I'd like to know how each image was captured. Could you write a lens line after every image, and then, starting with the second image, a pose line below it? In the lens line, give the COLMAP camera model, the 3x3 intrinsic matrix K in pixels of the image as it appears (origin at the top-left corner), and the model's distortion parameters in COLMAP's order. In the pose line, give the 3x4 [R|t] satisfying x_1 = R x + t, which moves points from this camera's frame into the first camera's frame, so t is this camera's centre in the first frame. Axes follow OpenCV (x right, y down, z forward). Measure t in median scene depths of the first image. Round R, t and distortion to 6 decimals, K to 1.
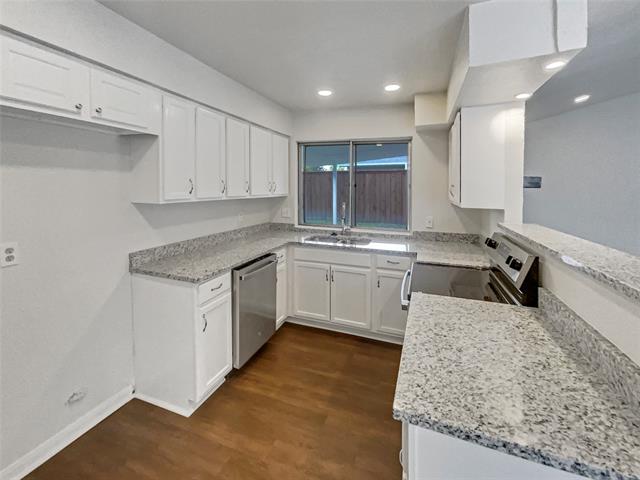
lens RADIAL K [[298.1, 0, 319.0], [0, 298.1, 190.0], [0, 0, 1]] dist [0.003123, 0.000896]
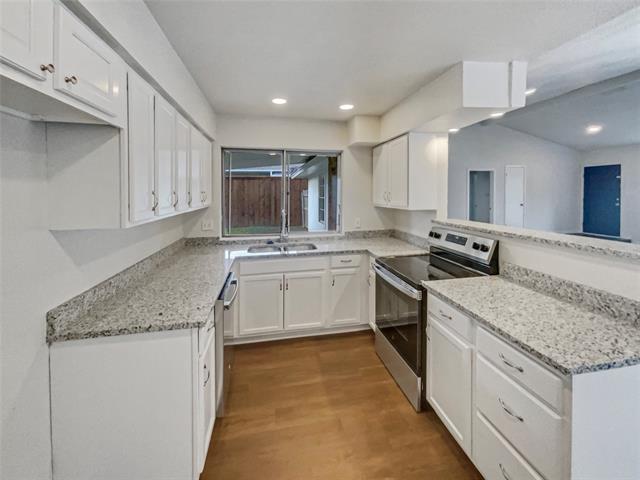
lens RADIAL K [[272.2, 0, 343.1], [0, 272.2, 194.1], [0, 0, 1]] dist [0.001859, 0.000827]
pose [[0.835780, -0.021108, 0.548659, -0.365526], [0.022292, 0.999741, 0.004505, -0.018842], [-0.548612, 0.008466, 0.836034, 0.158452]]
